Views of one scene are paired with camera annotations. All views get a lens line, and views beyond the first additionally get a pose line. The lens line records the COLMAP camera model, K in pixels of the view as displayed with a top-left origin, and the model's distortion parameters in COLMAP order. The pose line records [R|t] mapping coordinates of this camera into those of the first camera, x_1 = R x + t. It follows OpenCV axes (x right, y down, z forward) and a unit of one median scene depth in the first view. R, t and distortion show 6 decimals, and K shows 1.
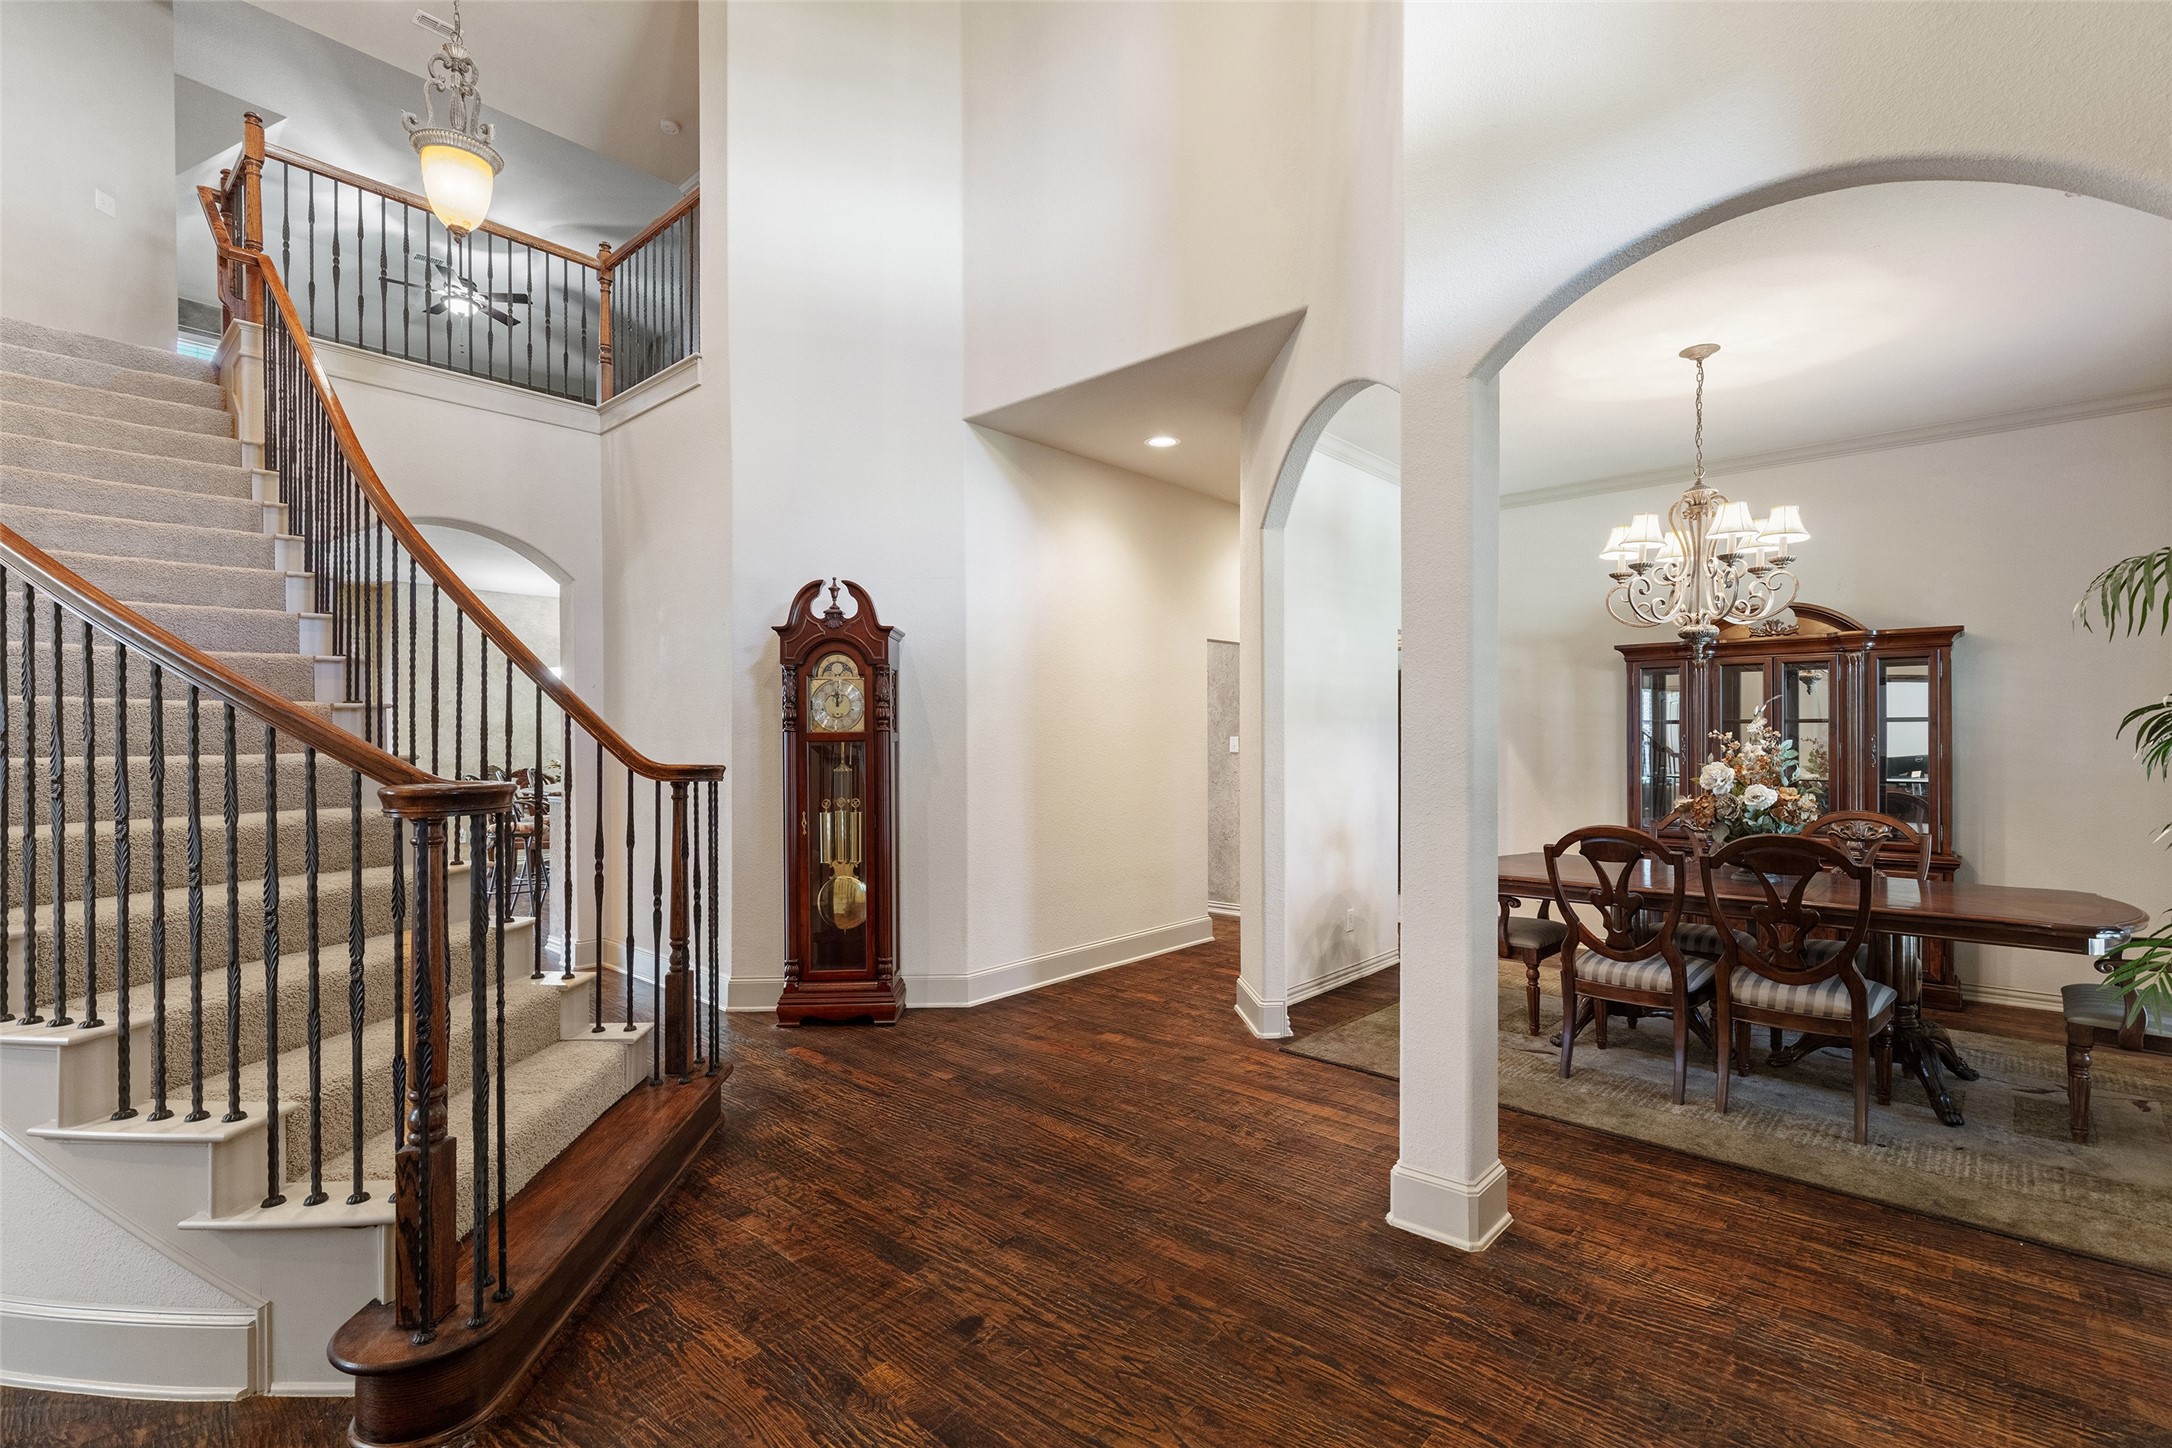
lens RADIAL K [[980.9, 0, 1089.6], [0, 980.9, 733.5], [0, 0, 1]] dist [0.004452, 0.000165]
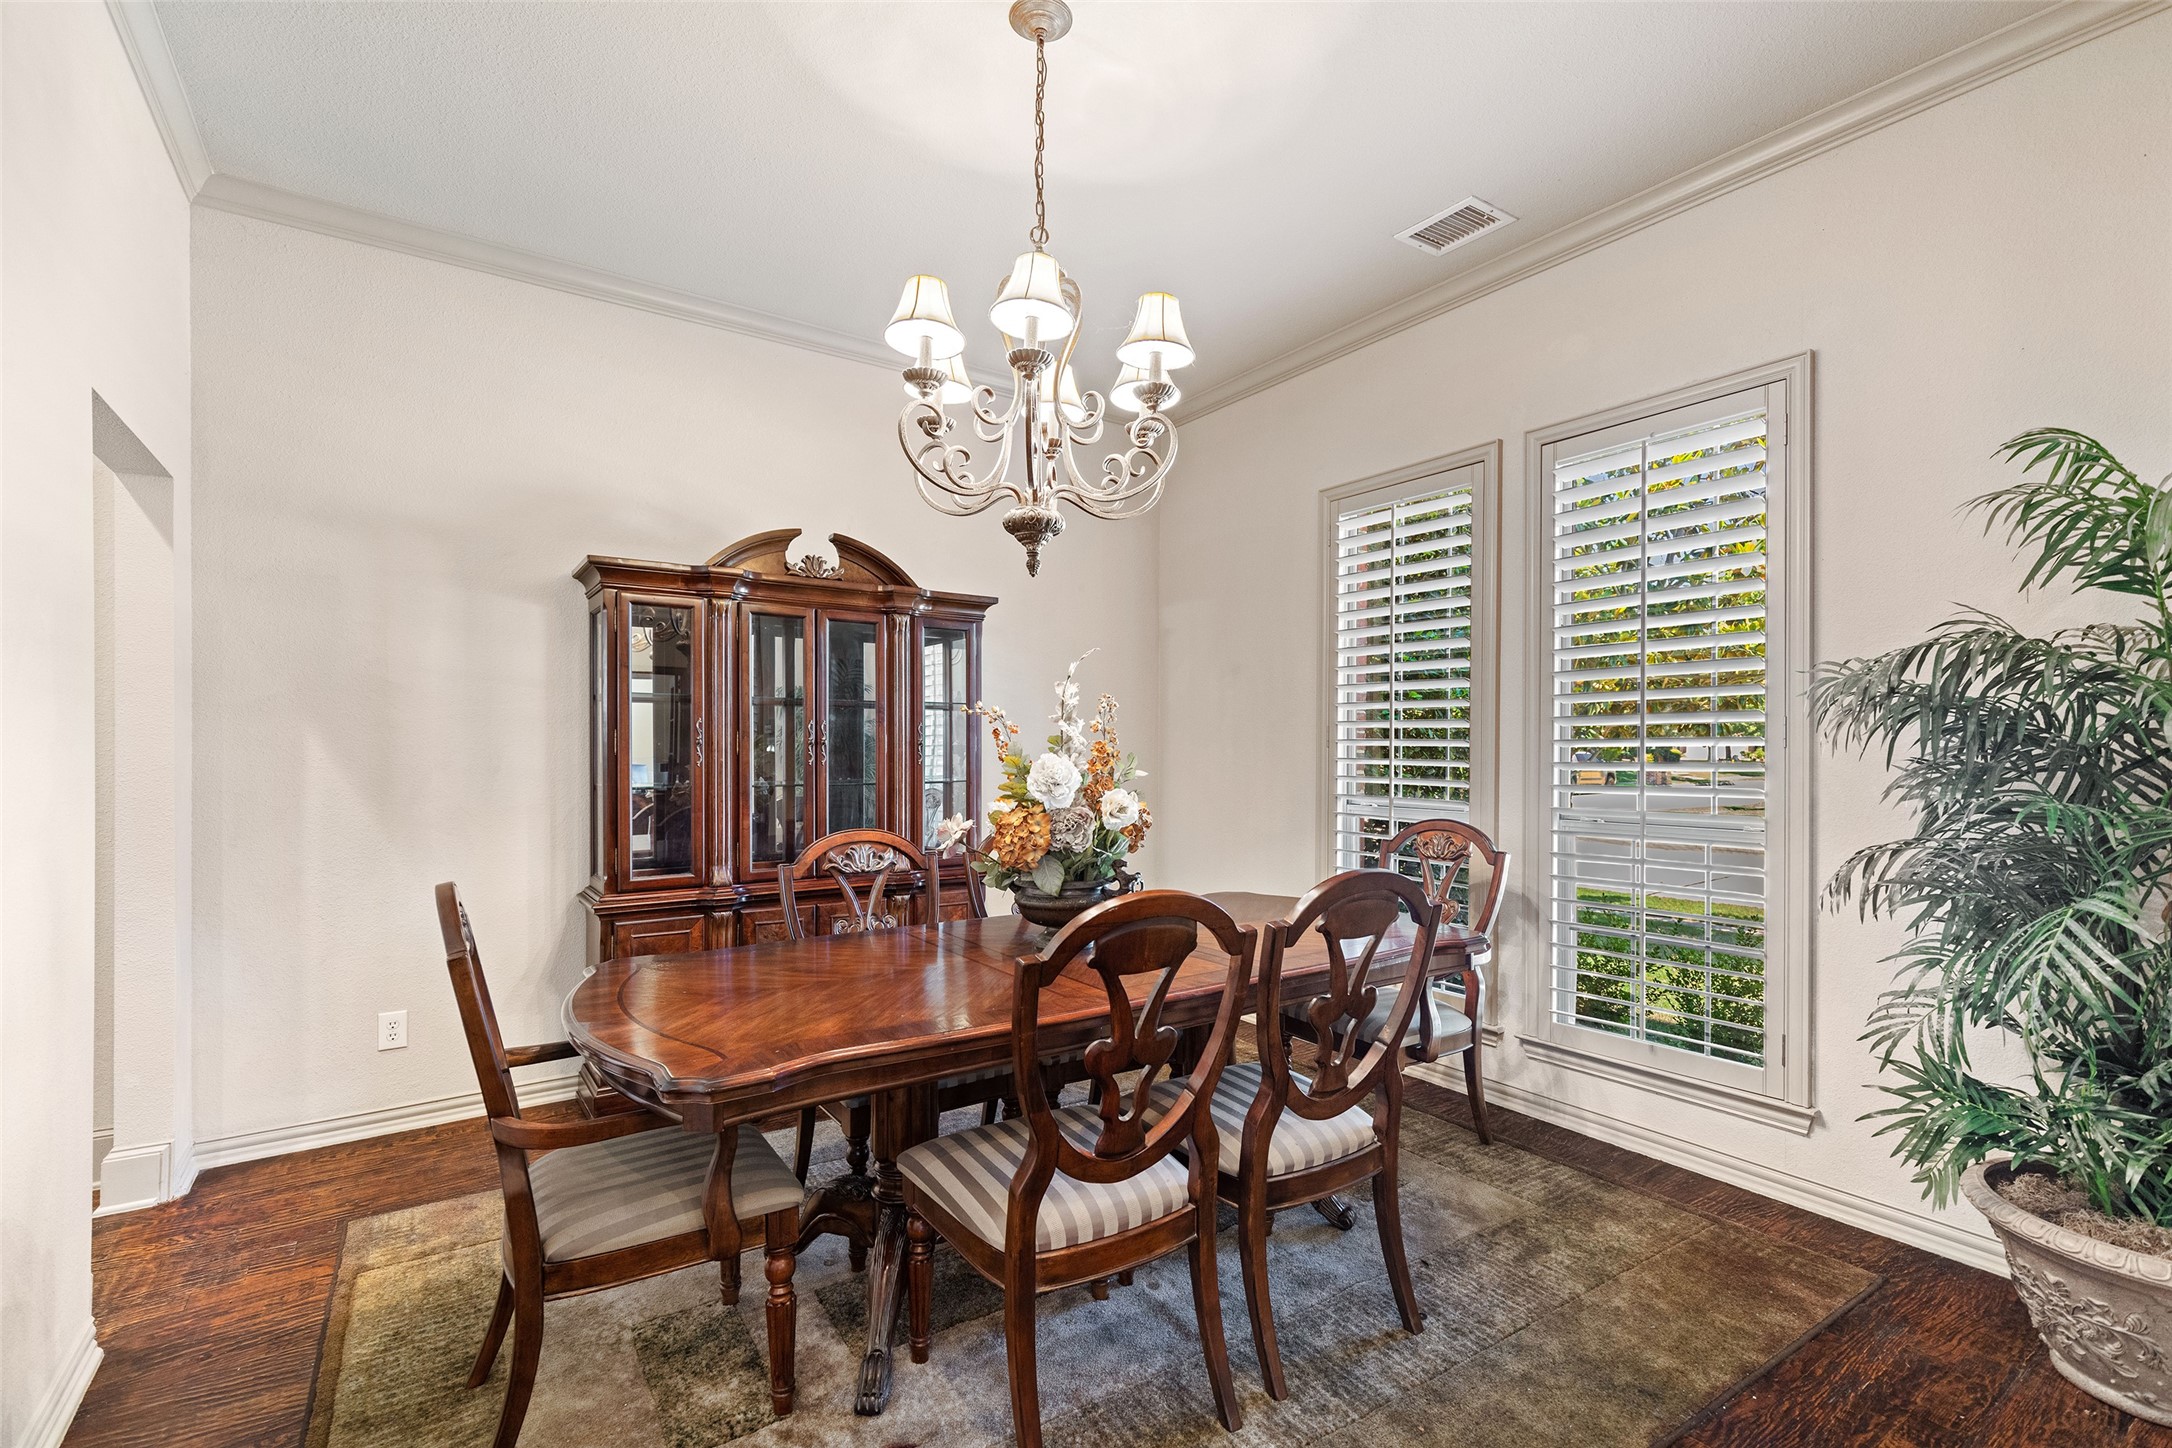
lens RADIAL K [[980.9, 0, 1089.6], [0, 980.9, 733.5], [0, 0, 1]] dist [0.004452, 0.000165]
pose [[0.226309, 0.008743, 0.974016, 0.062851], [-0.003692, 0.999960, -0.008118, 0.017301], [-0.974049, -0.001759, 0.226332, 0.696509]]
